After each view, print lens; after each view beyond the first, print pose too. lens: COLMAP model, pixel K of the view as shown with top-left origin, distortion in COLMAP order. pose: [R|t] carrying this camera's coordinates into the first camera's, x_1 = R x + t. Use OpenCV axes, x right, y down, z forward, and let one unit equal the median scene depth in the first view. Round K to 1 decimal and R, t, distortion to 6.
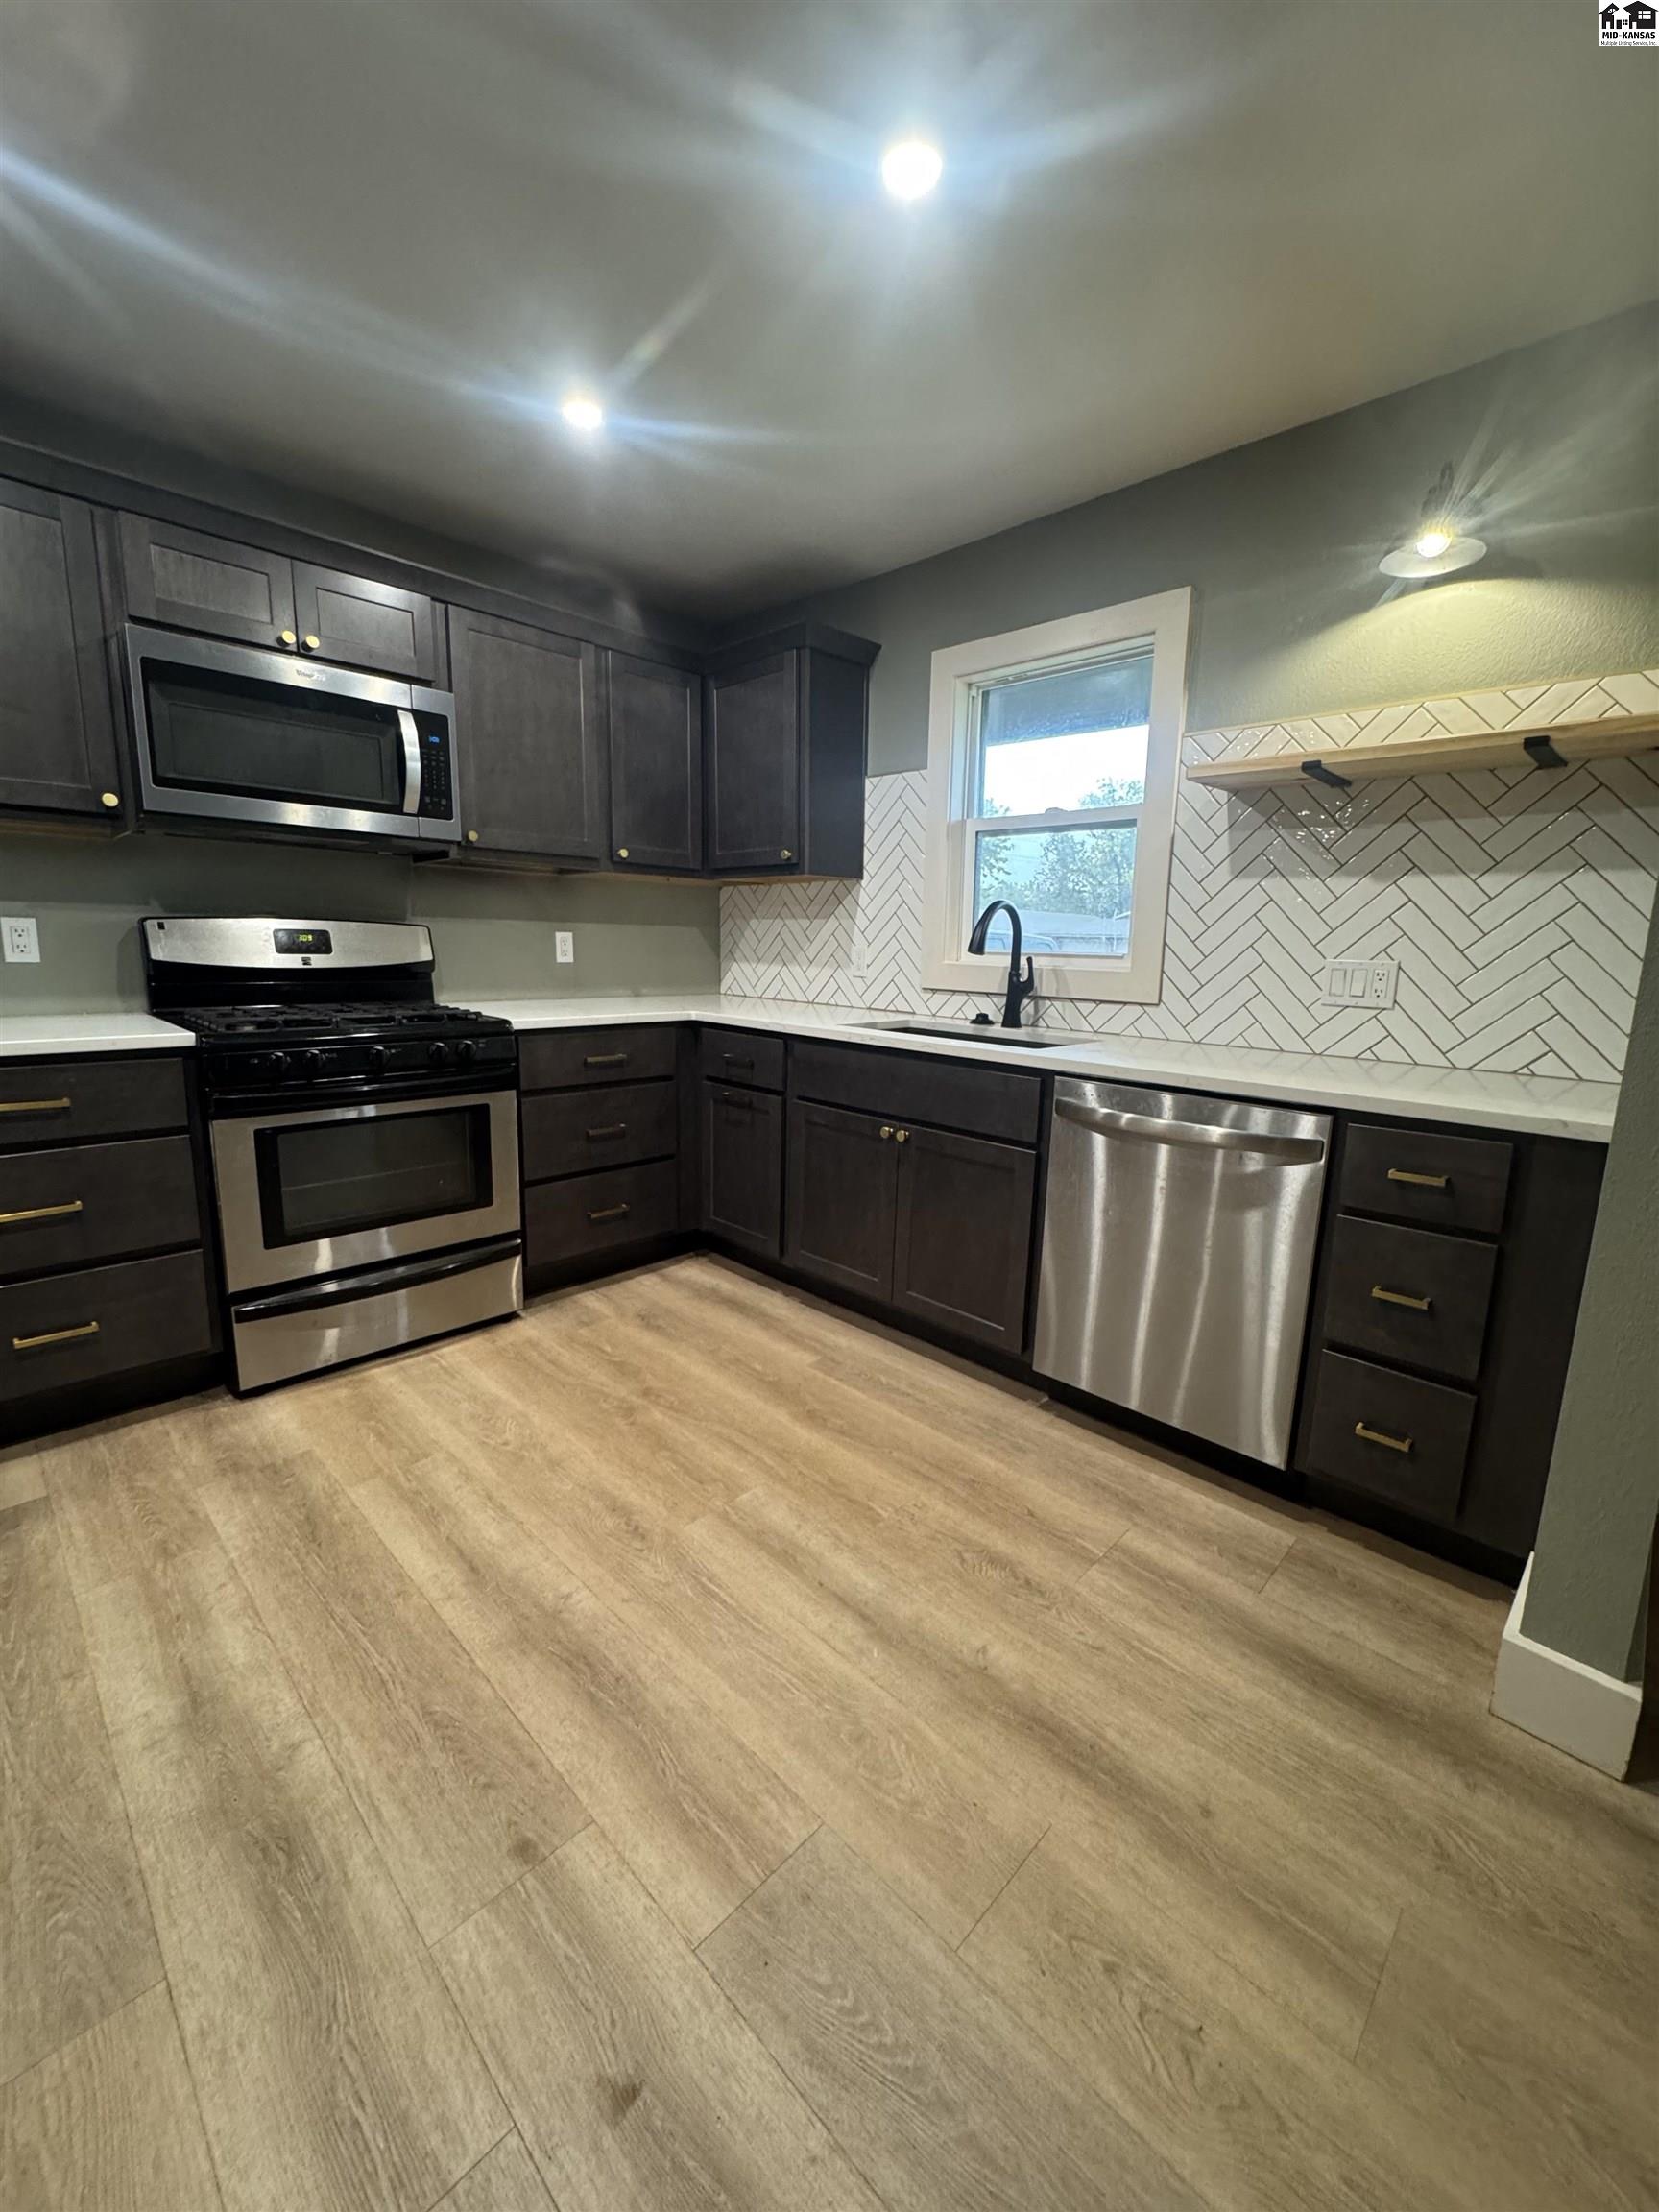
lens RADIAL K [[885.1, 0, 832.9], [0, 885.1, 1097.8], [0, 0, 1]] dist [-0.004051, 0.000246]
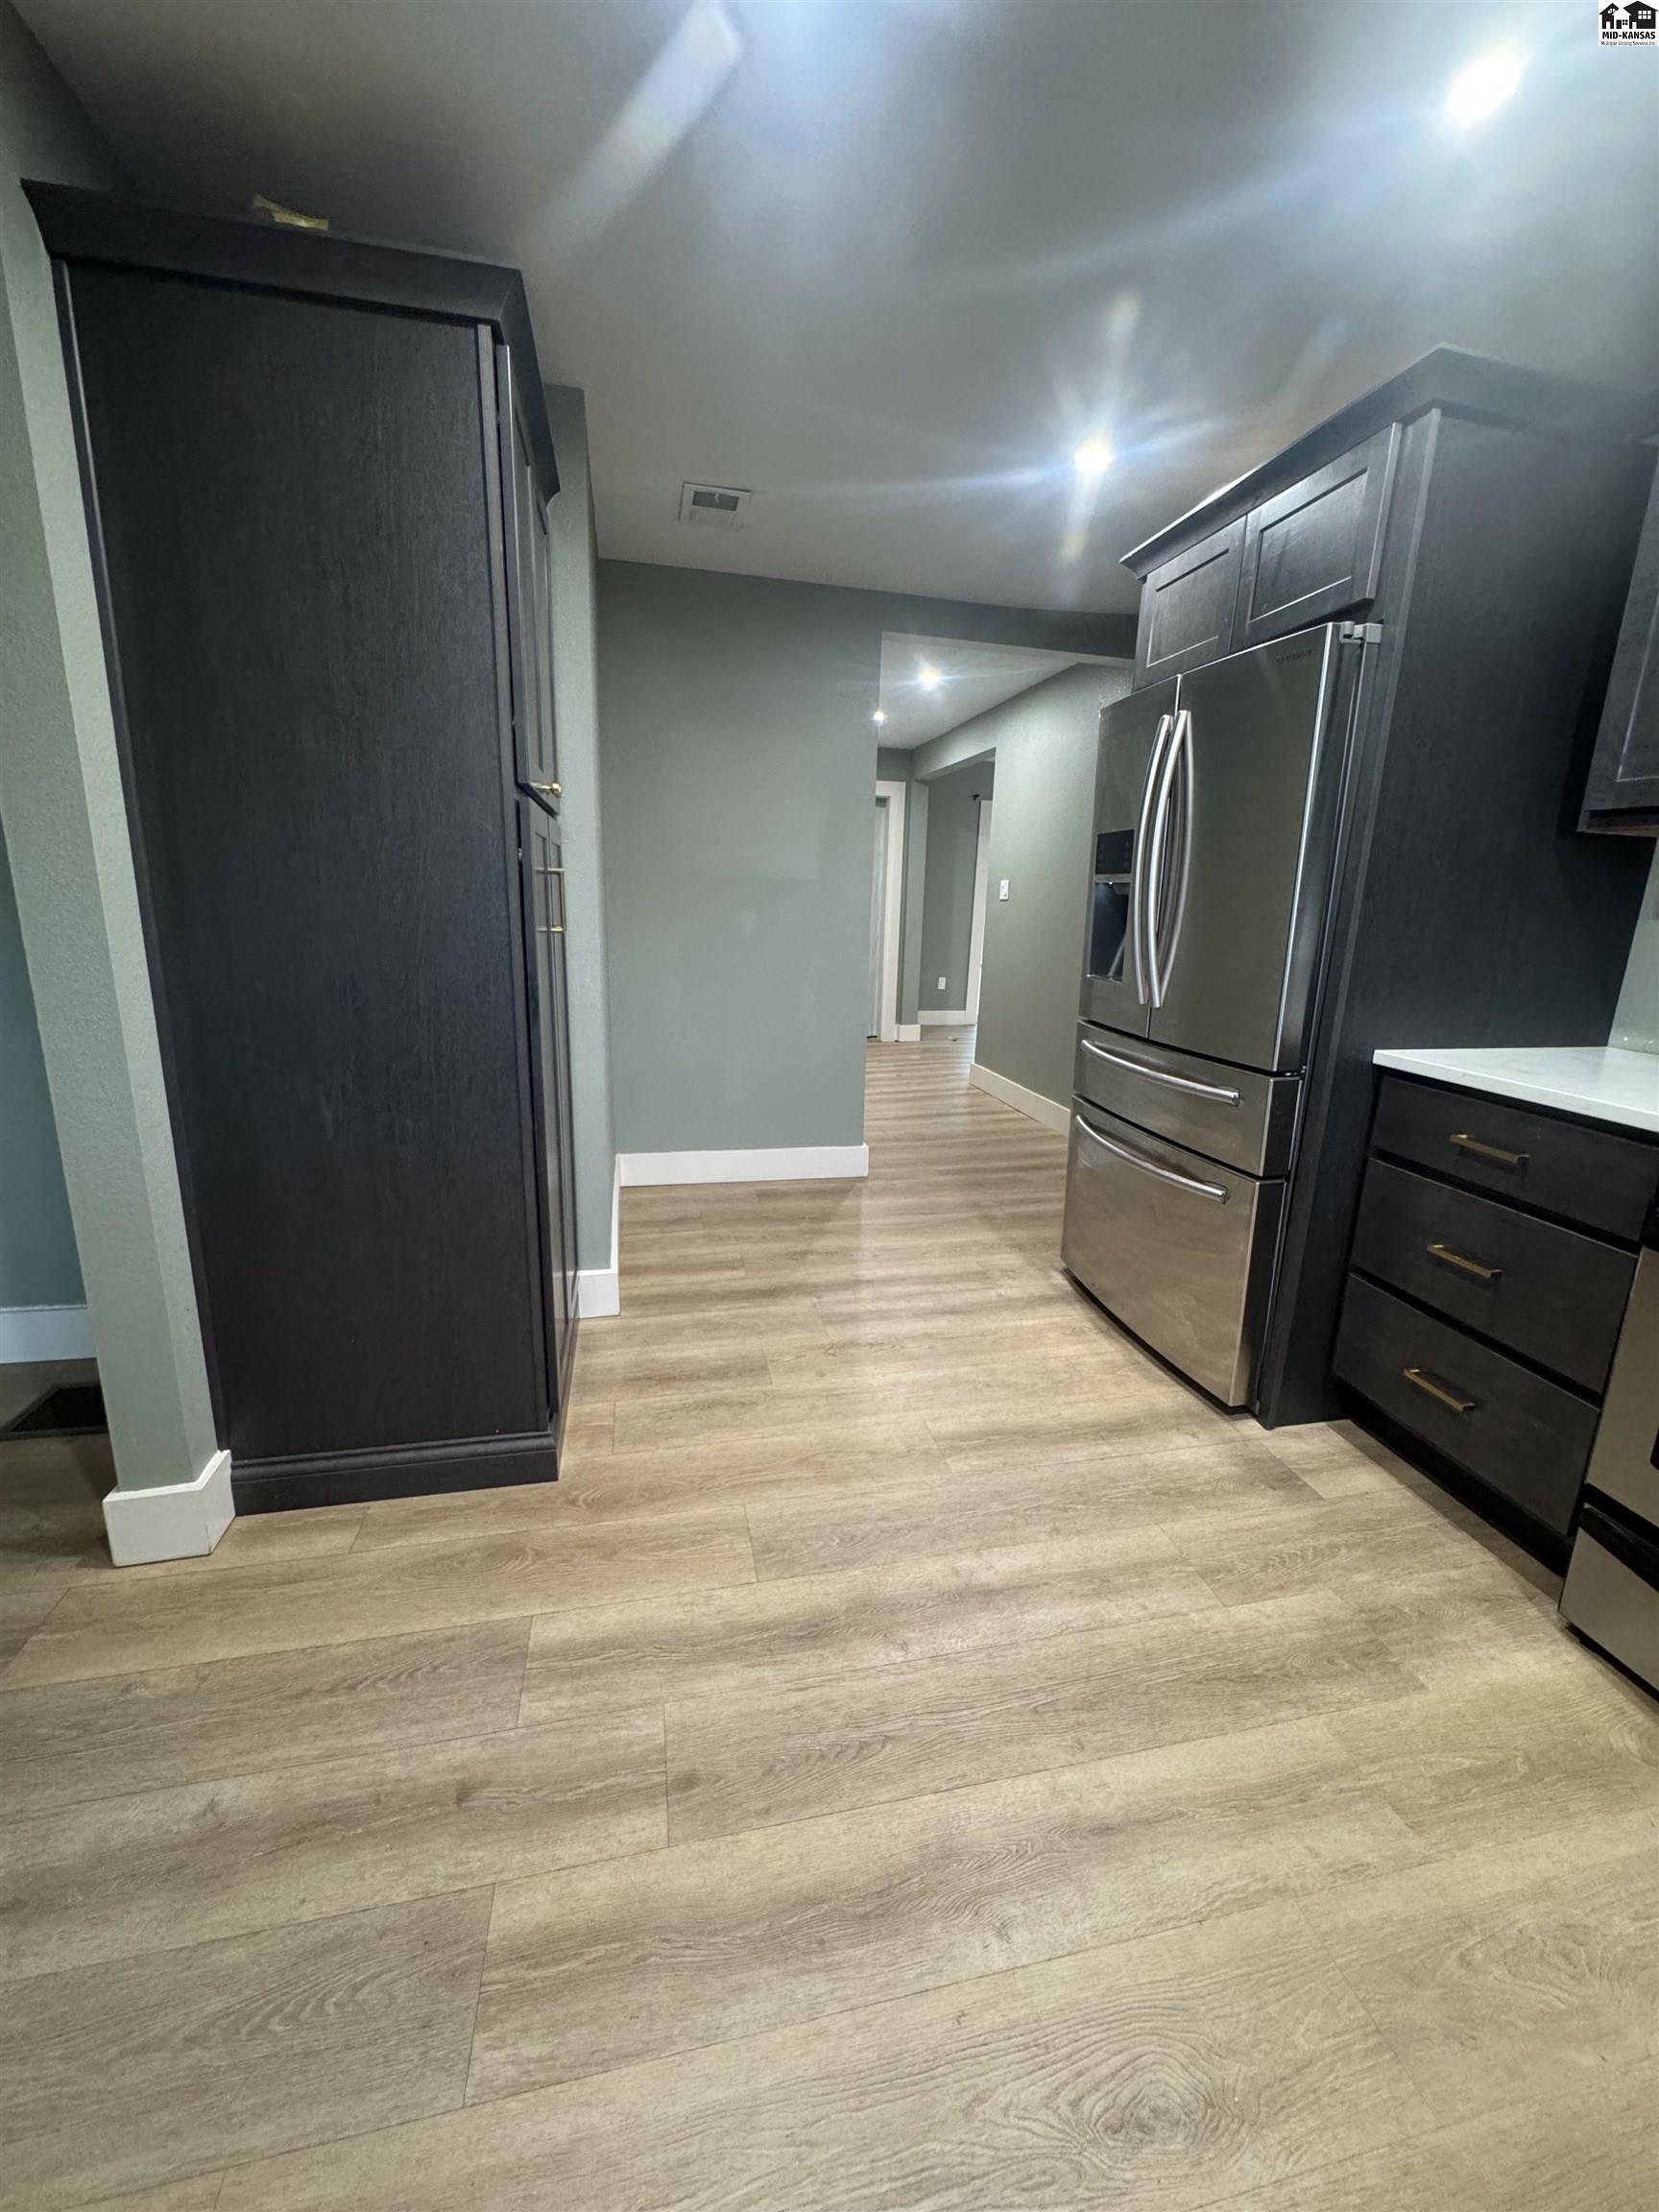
lens RADIAL K [[885.1, 0, 838.9], [0, 885.1, 1105.7], [0, 0, 1]] dist [-0.004051, 0.000246]
pose [[-0.545959, 0.157888, -0.822800, 0.251295], [-0.187860, 0.934005, 0.303880, -0.237850], [0.816479, 0.320477, -0.480267, 1.122272]]
